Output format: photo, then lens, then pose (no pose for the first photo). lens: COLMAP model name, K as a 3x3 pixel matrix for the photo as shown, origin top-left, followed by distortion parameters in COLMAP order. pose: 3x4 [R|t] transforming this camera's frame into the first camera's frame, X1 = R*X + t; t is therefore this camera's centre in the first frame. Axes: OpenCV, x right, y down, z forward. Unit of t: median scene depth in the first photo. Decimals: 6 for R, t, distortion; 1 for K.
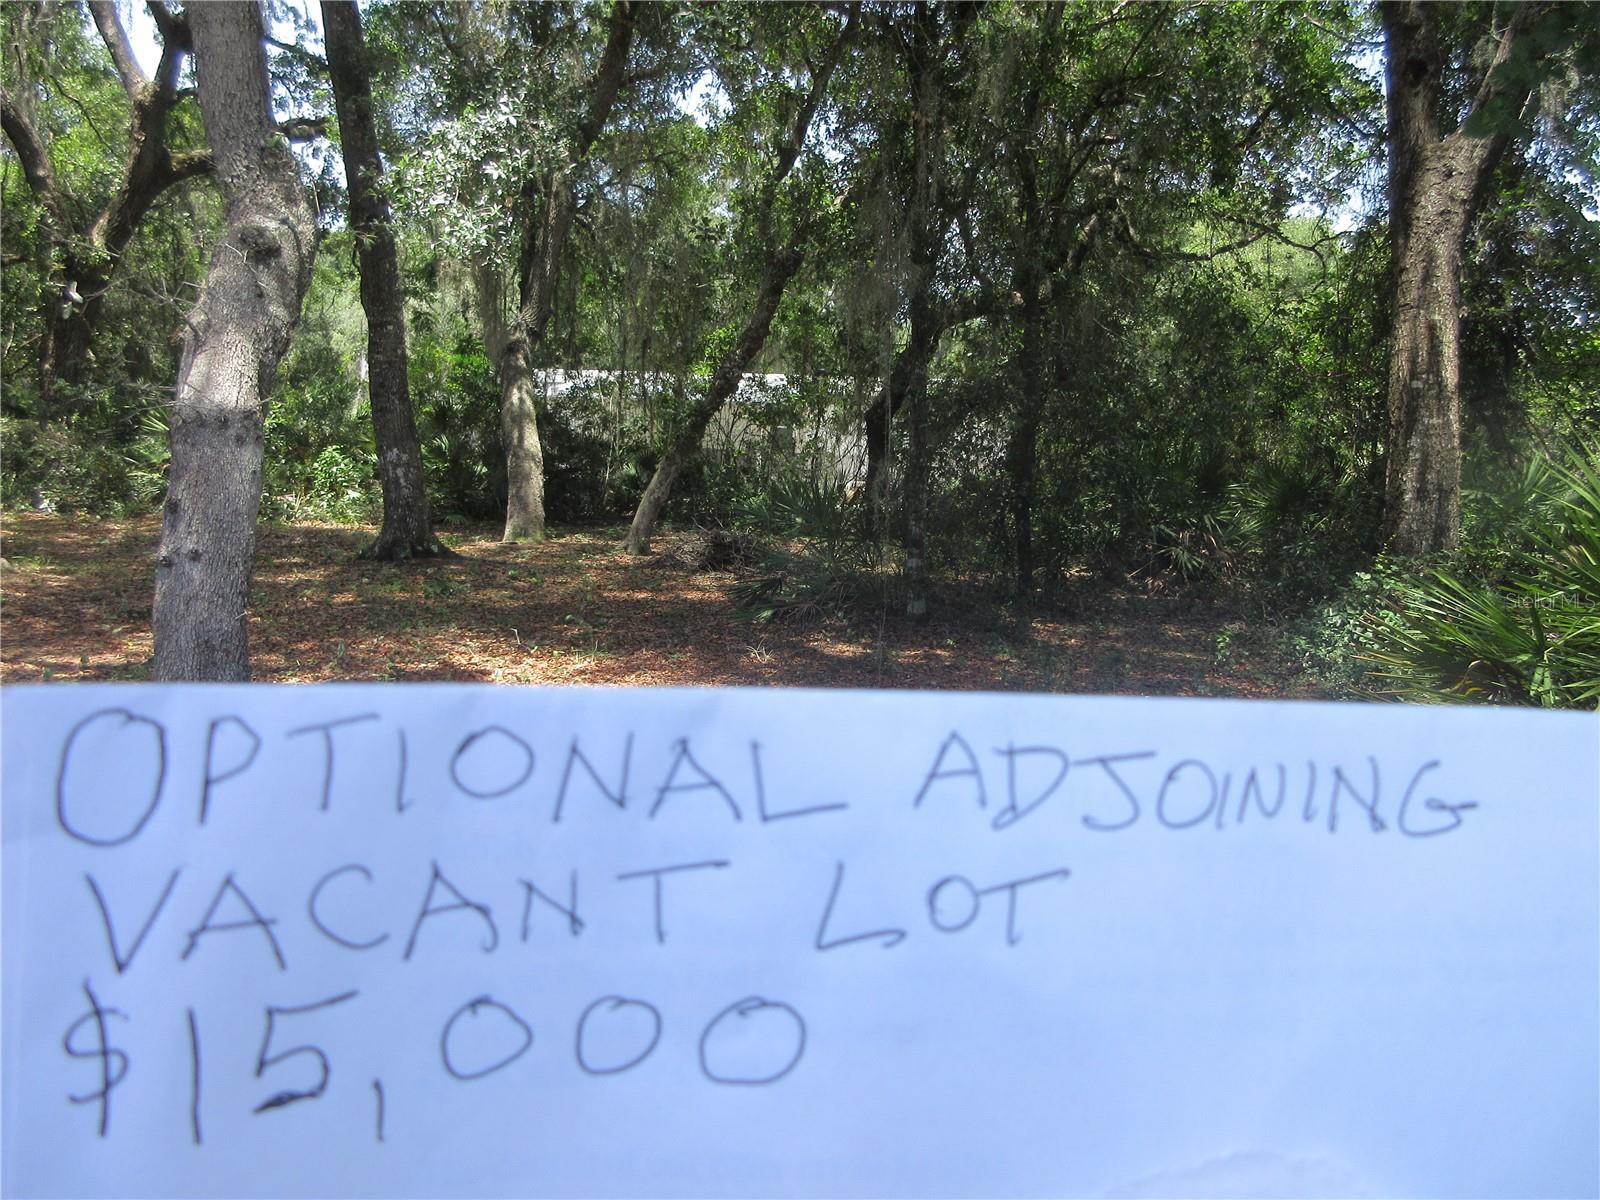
lens RADIAL K [[1176.2, 0, 802.8], [0, 1176.2, 600.9], [0, 0, 1]] dist [-0.008011, 0.005149]
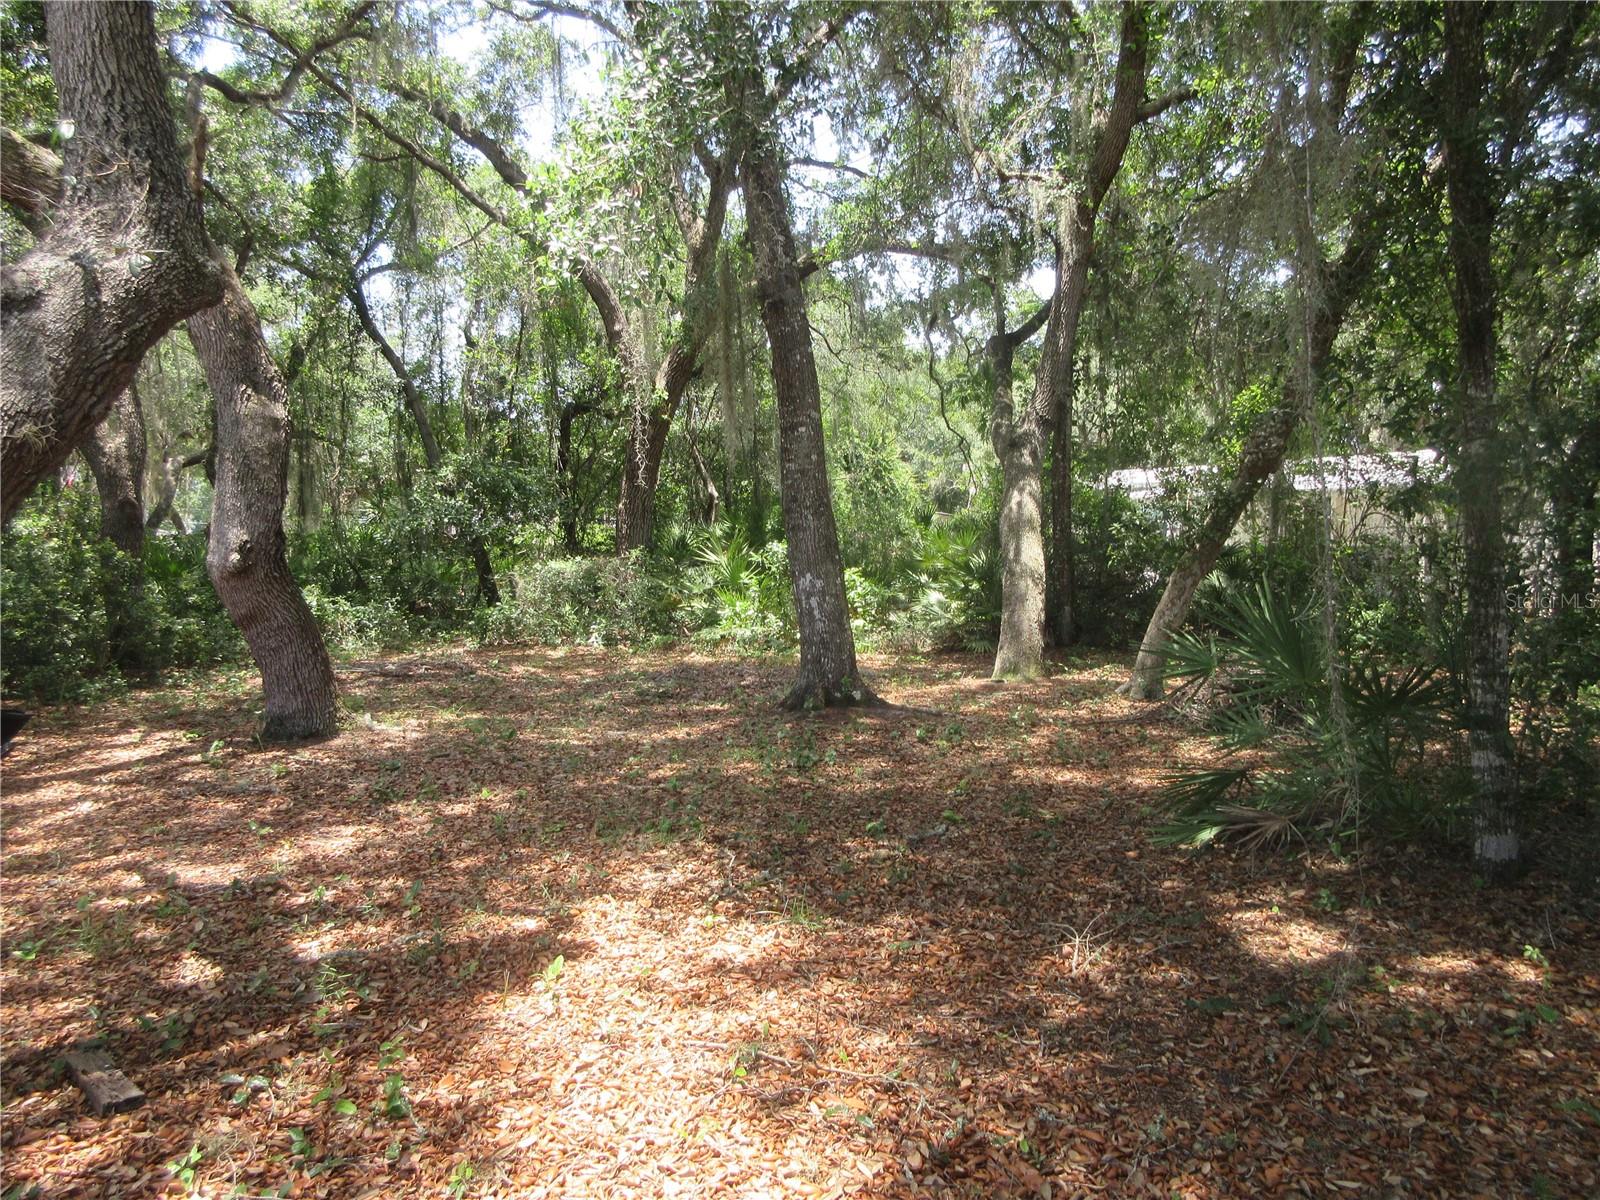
lens RADIAL K [[1176.2, 0, 808.2], [0, 1176.2, 592.9], [0, 0, 1]] dist [-0.008011, 0.005149]
pose [[0.841488, -0.034018, -0.539204, 0.150991], [-0.018097, 0.995681, -0.091060, -0.064408], [0.539973, 0.086384, 0.837238, 0.481271]]
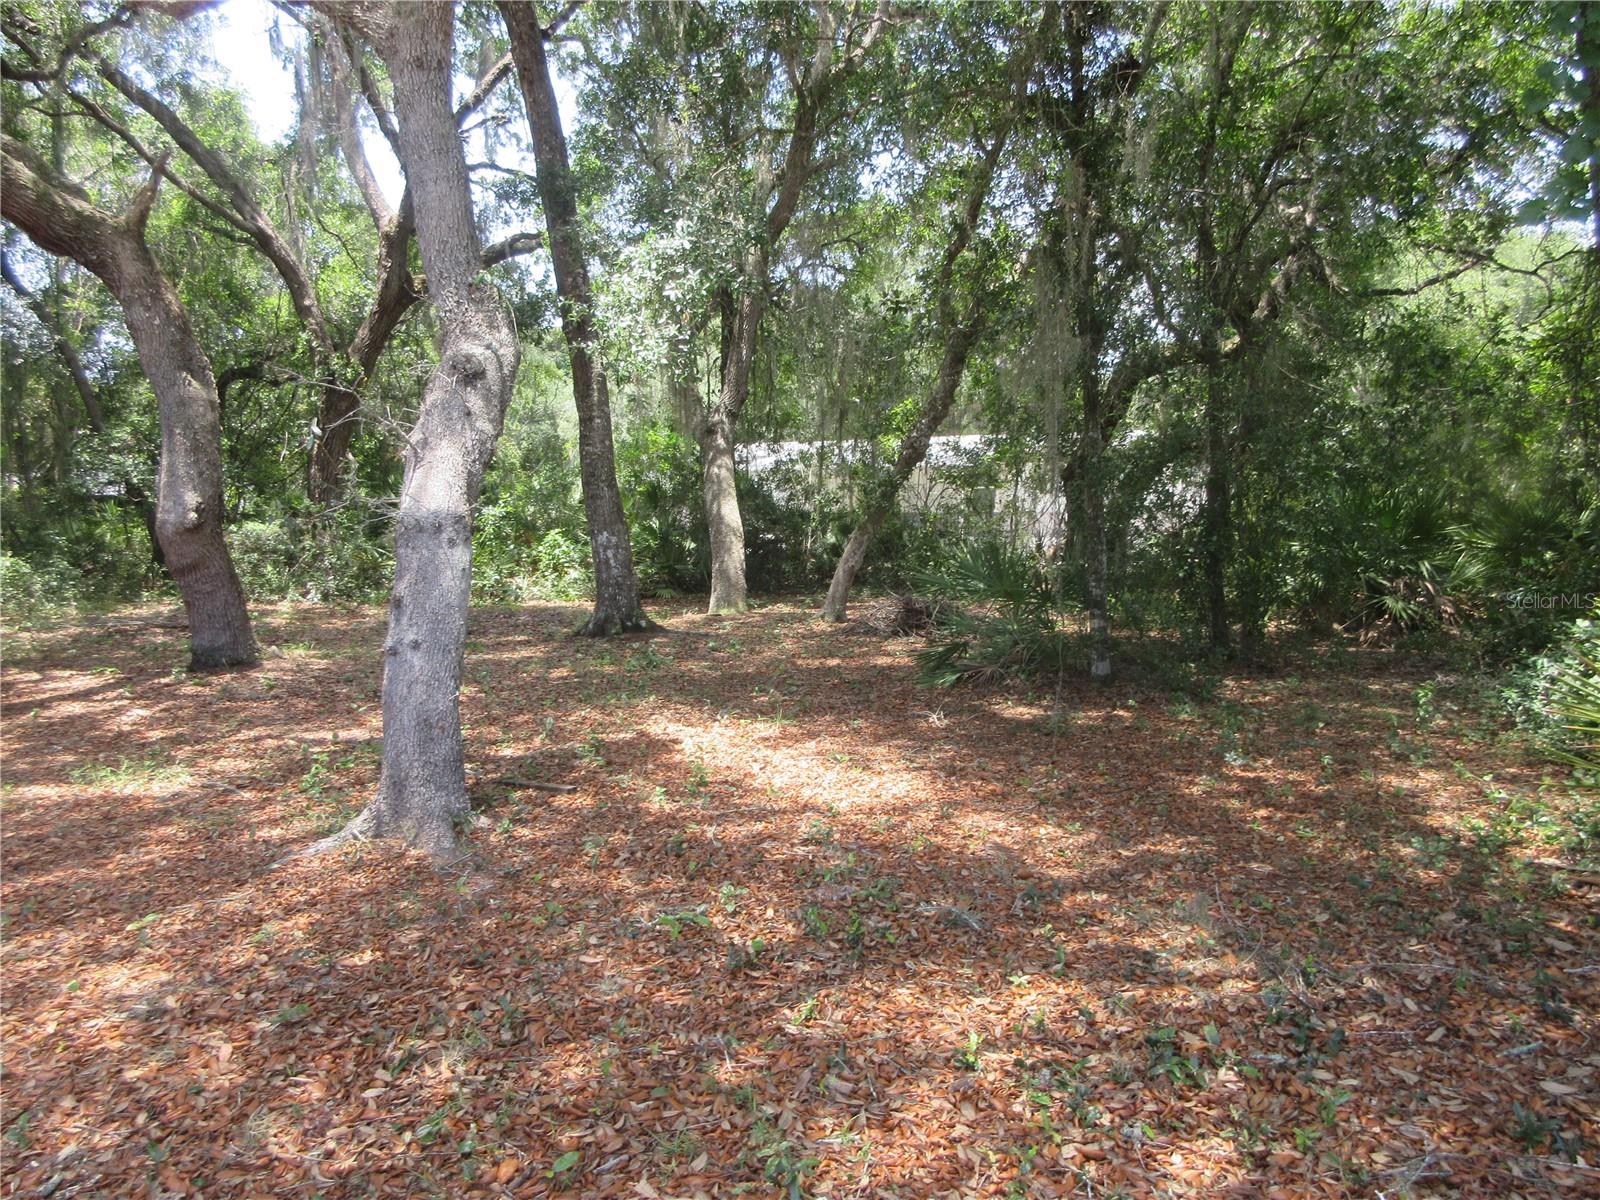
lens RADIAL K [[1176.2, 0, 801.7], [0, 1176.2, 610.6], [0, 0, 1]] dist [-0.008011, 0.005149]
pose [[0.982745, -0.034839, -0.181653, 0.036435], [0.026918, 0.998584, -0.045890, -0.005084], [0.182995, 0.040208, 0.982291, -0.035064]]
